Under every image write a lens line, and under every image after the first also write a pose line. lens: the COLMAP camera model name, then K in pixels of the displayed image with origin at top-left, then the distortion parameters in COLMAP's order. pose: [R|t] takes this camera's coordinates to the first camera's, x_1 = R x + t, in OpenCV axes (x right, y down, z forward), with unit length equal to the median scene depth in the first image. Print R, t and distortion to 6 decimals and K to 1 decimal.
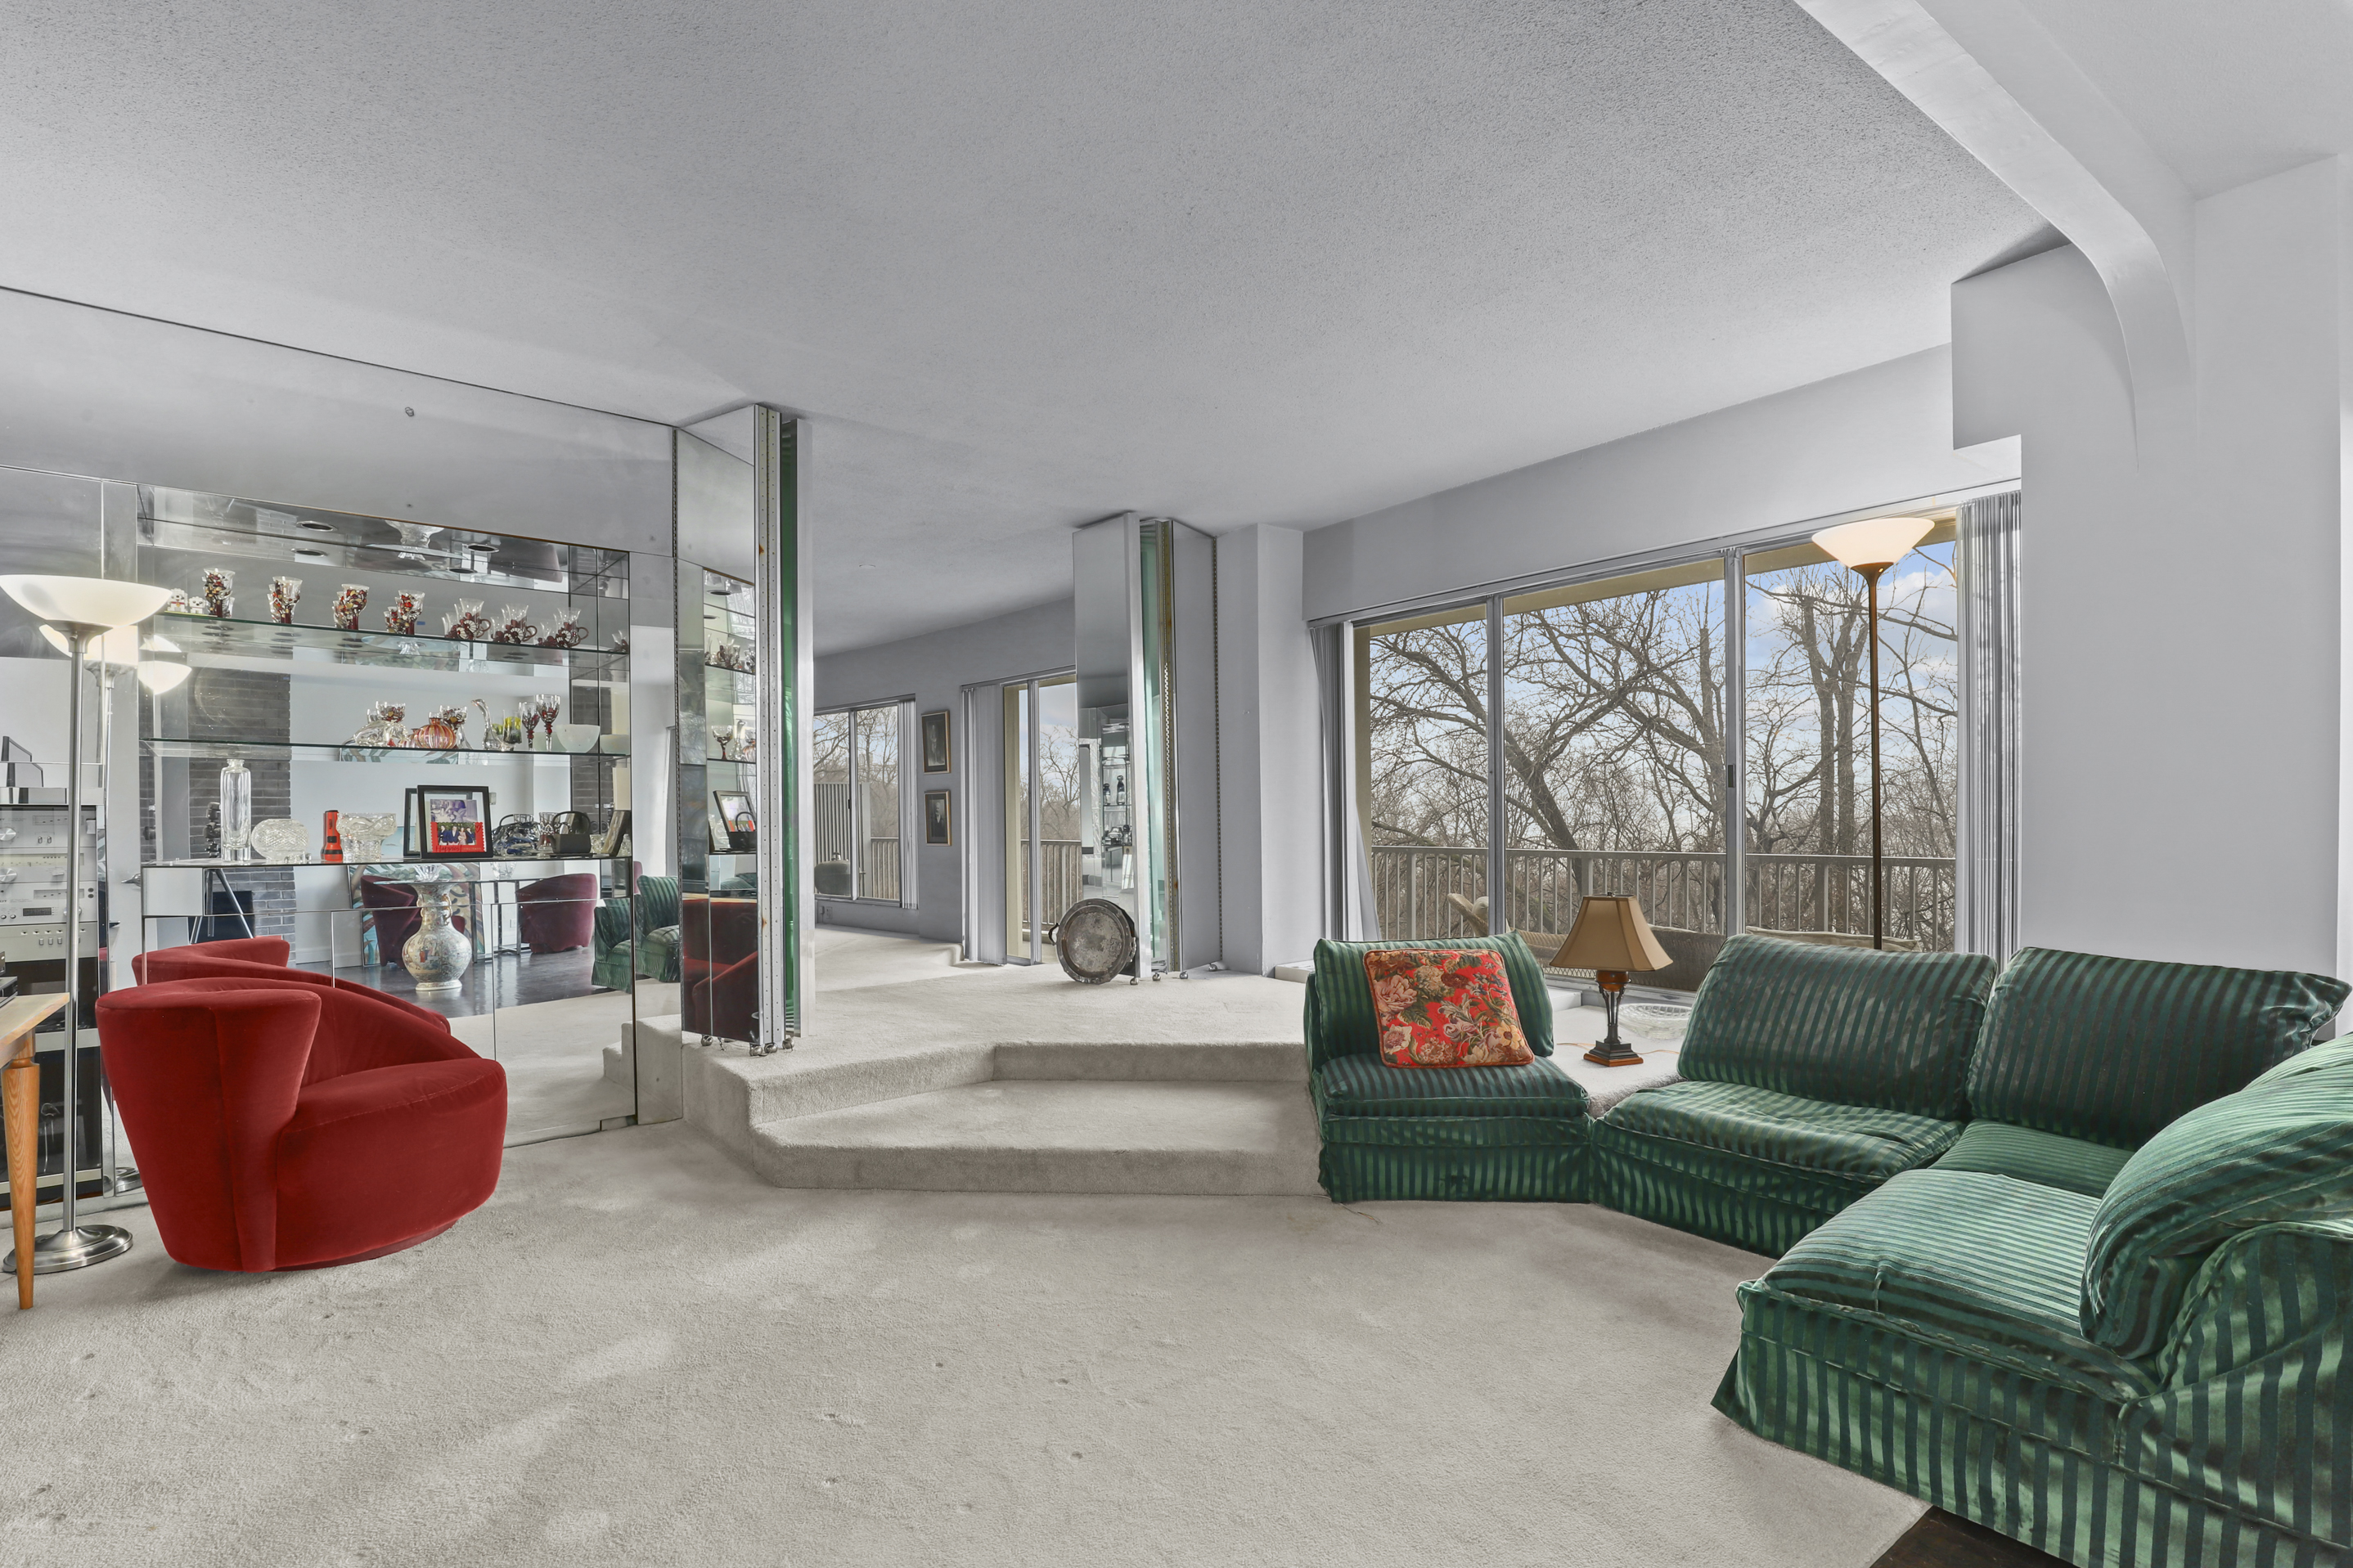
lens RADIAL K [[1100.7, 0, 1178.3], [0, 1100.7, 833.9], [0, 0, 1]] dist [-0.039014, 0.010561]
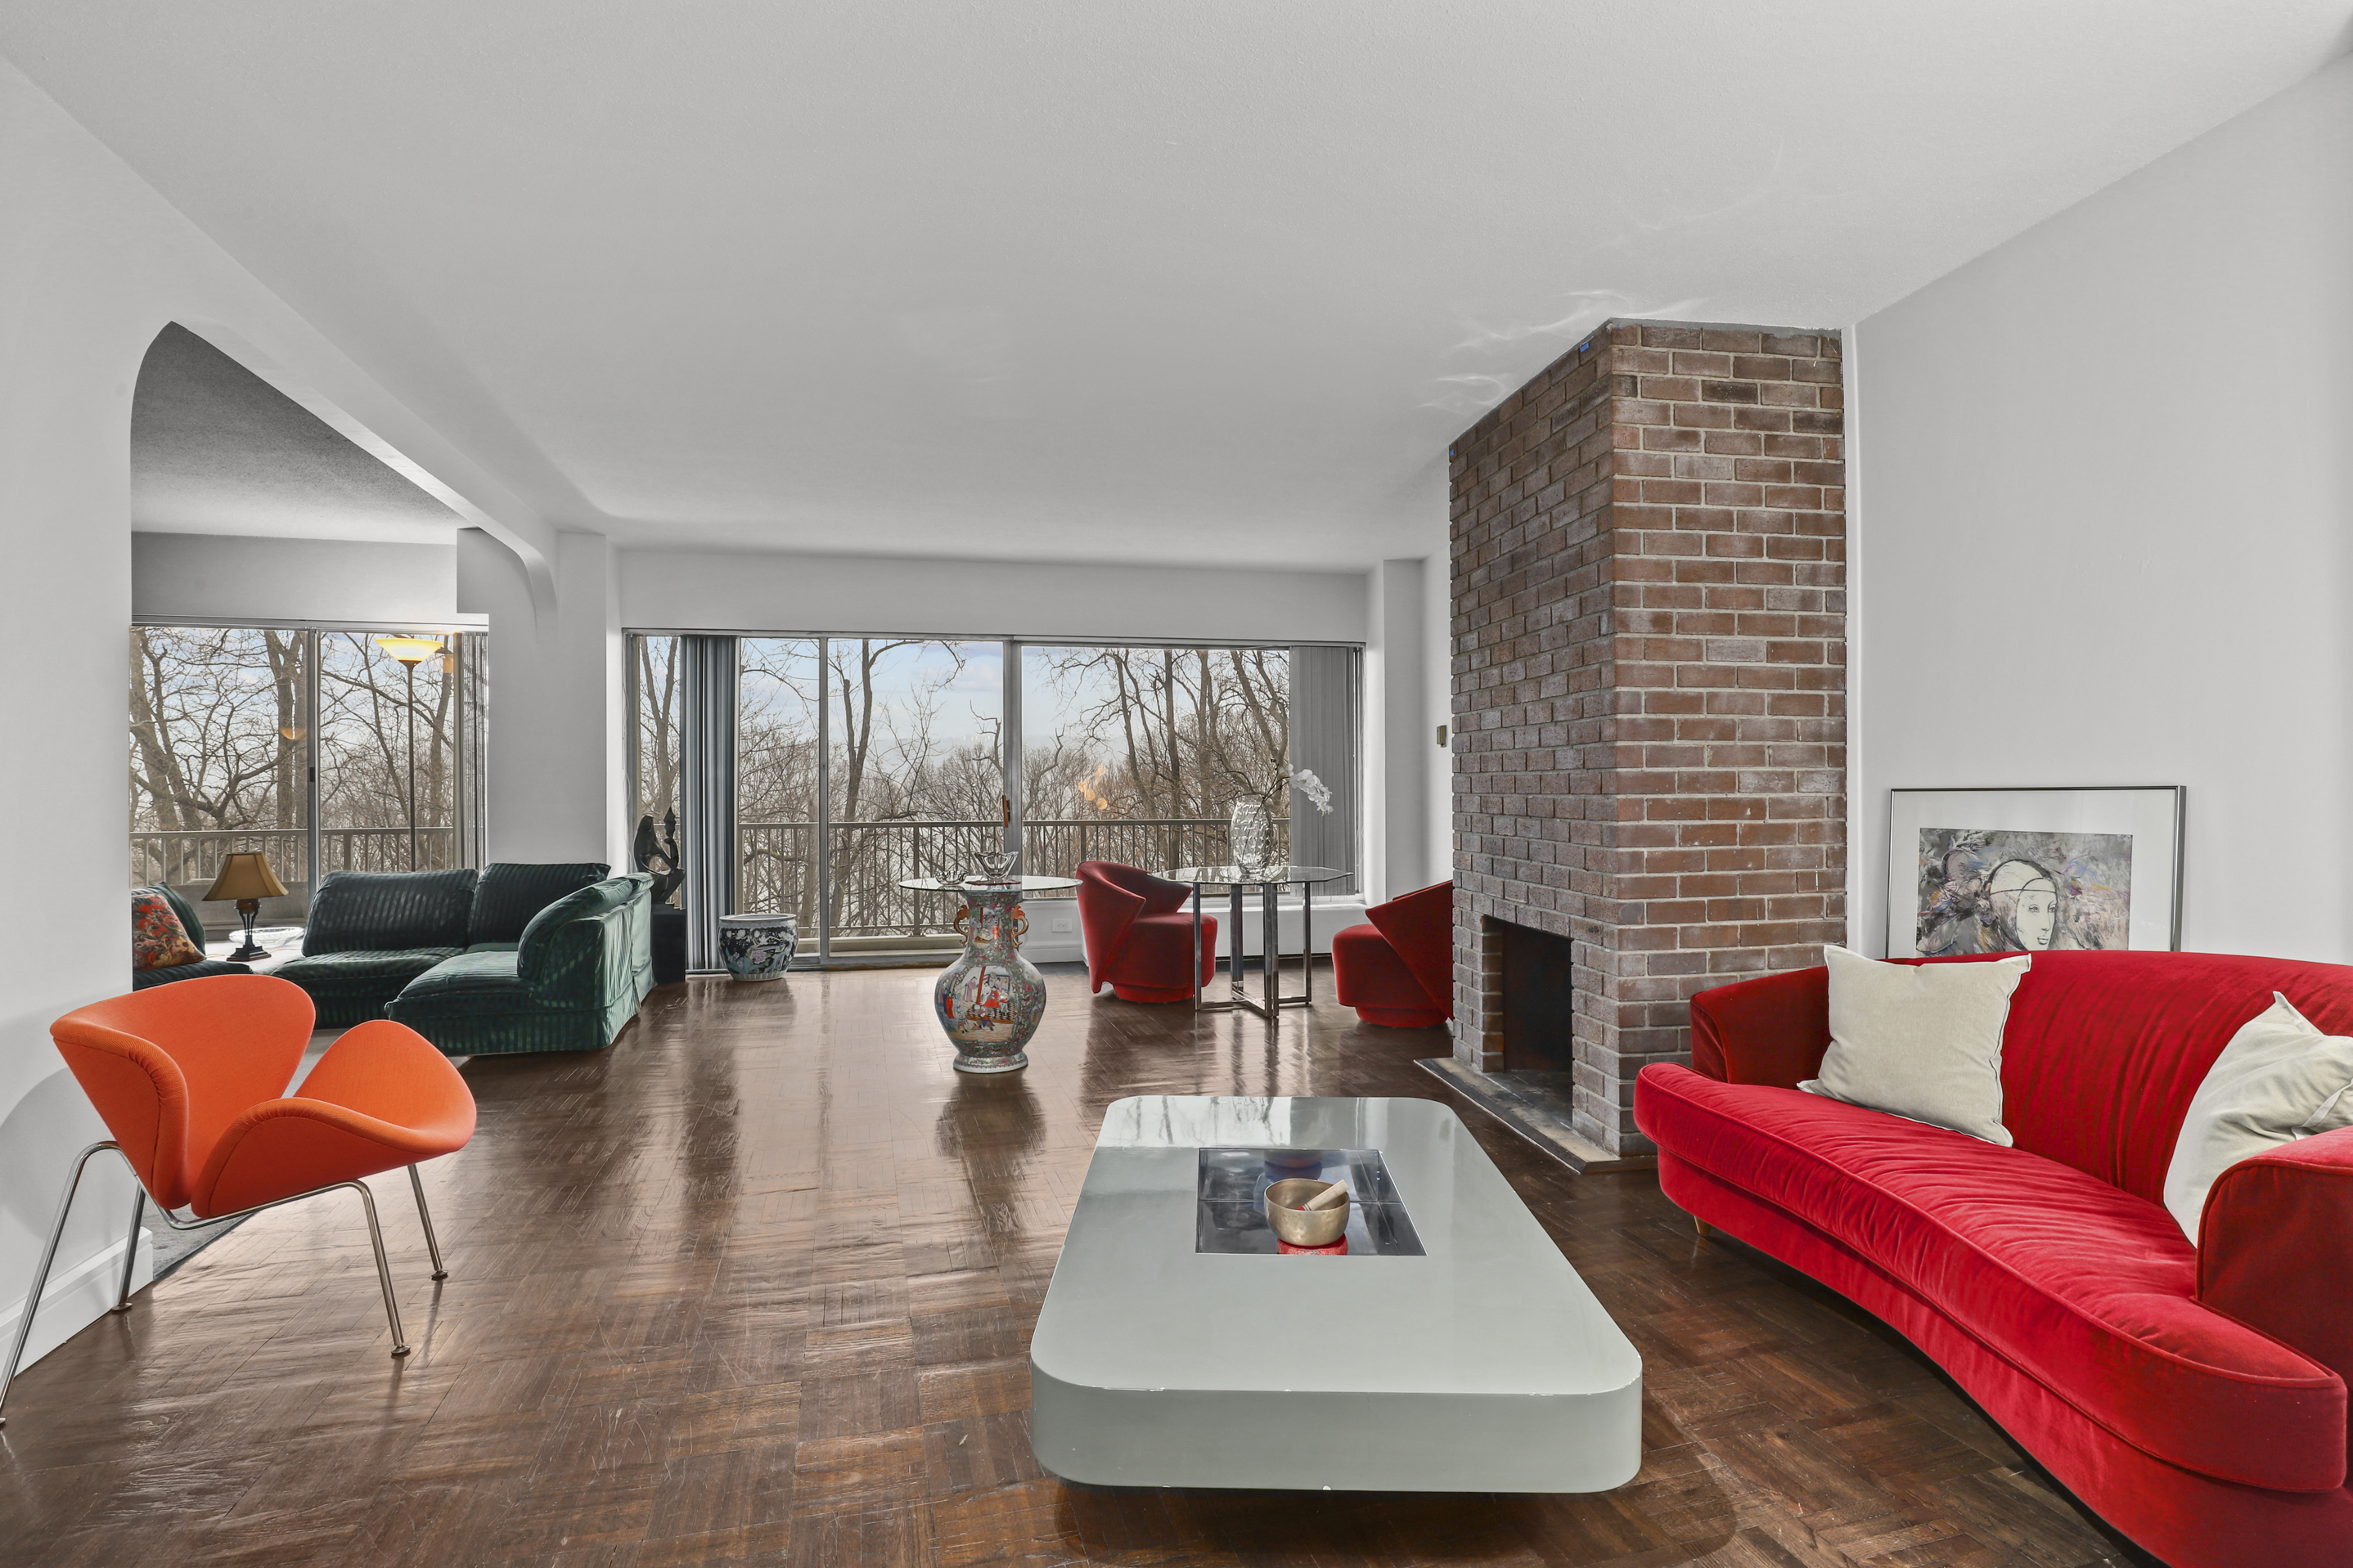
lens RADIAL K [[1148.5, 0, 1161.5], [0, 1148.5, 780.6], [0, 0, 1]] dist [-0.027190, 0.000565]
pose [[0.349408, 0.009691, 0.936921, -0.582858], [0.021690, 0.999595, -0.018429, 0.010603], [-0.936720, 0.026761, 0.349056, -0.697513]]
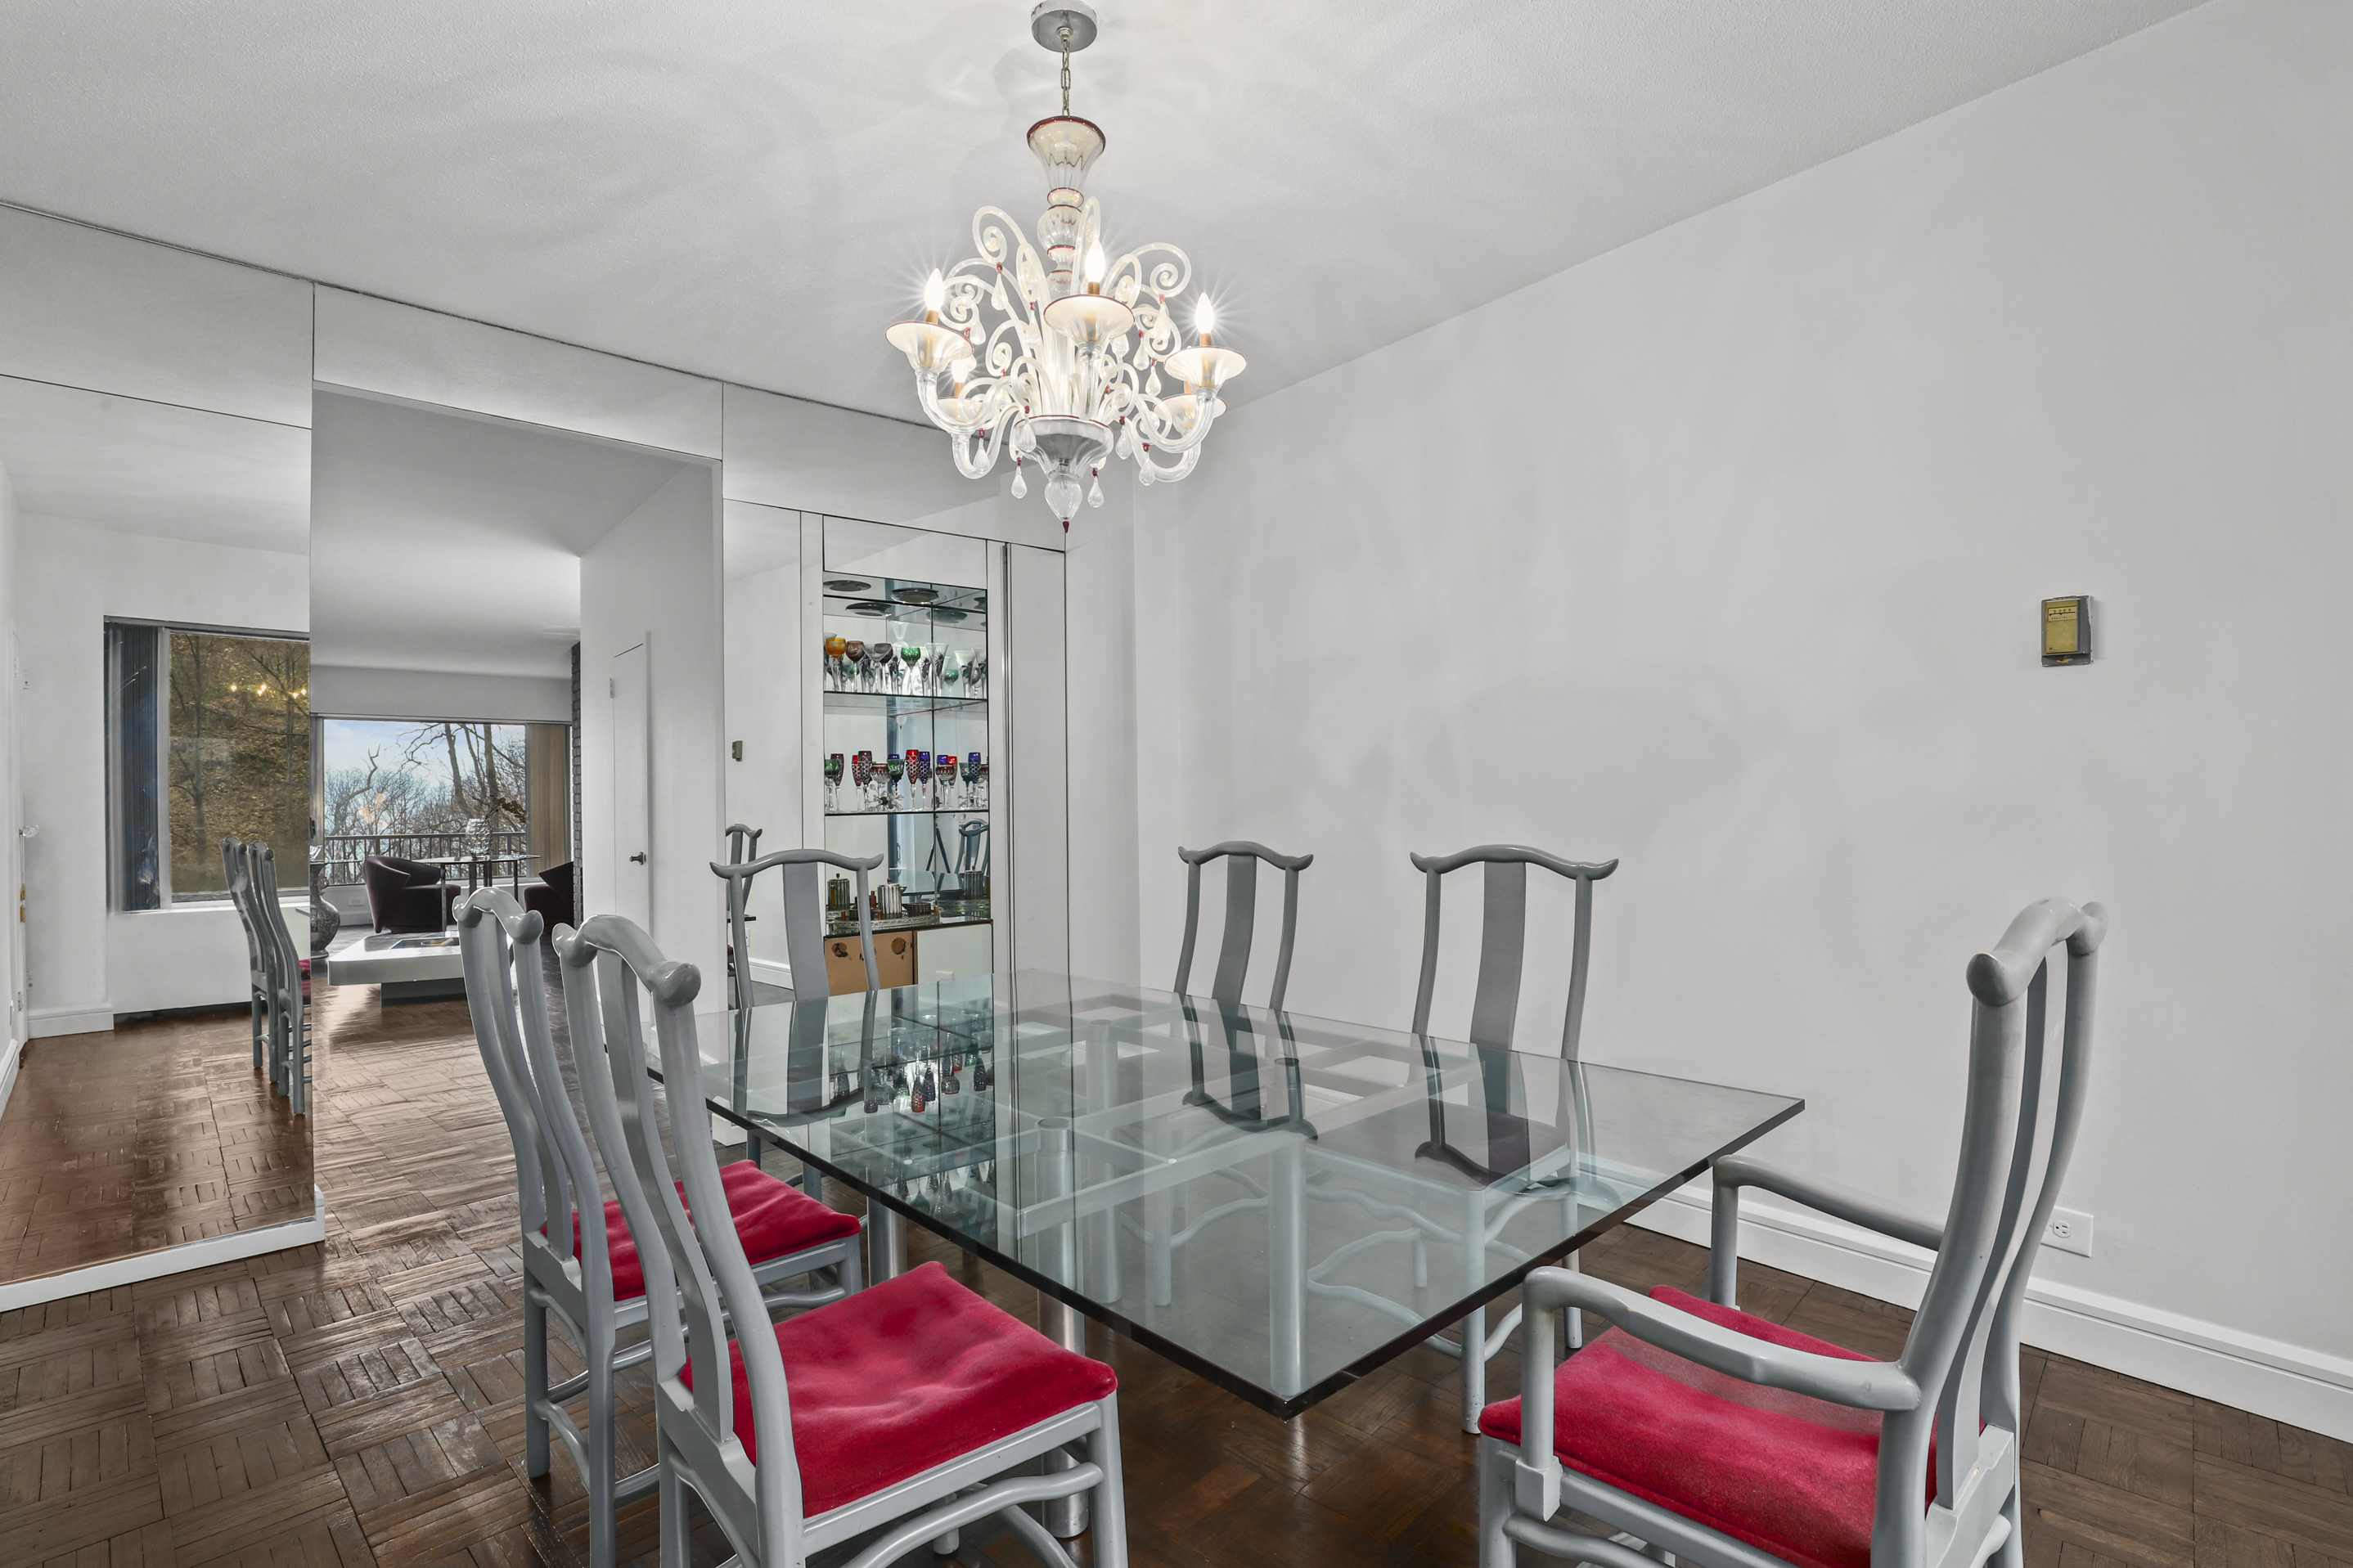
lens RADIAL K [[1148.5, 0, 1161.5], [0, 1148.5, 780.6], [0, 0, 1]] dist [-0.027190, 0.000565]
pose [[-0.157733, 0.028296, 0.987076, -2.014037], [0.033831, 0.999157, -0.023236, 0.041440], [-0.986902, 0.029729, -0.158558, -1.437995]]
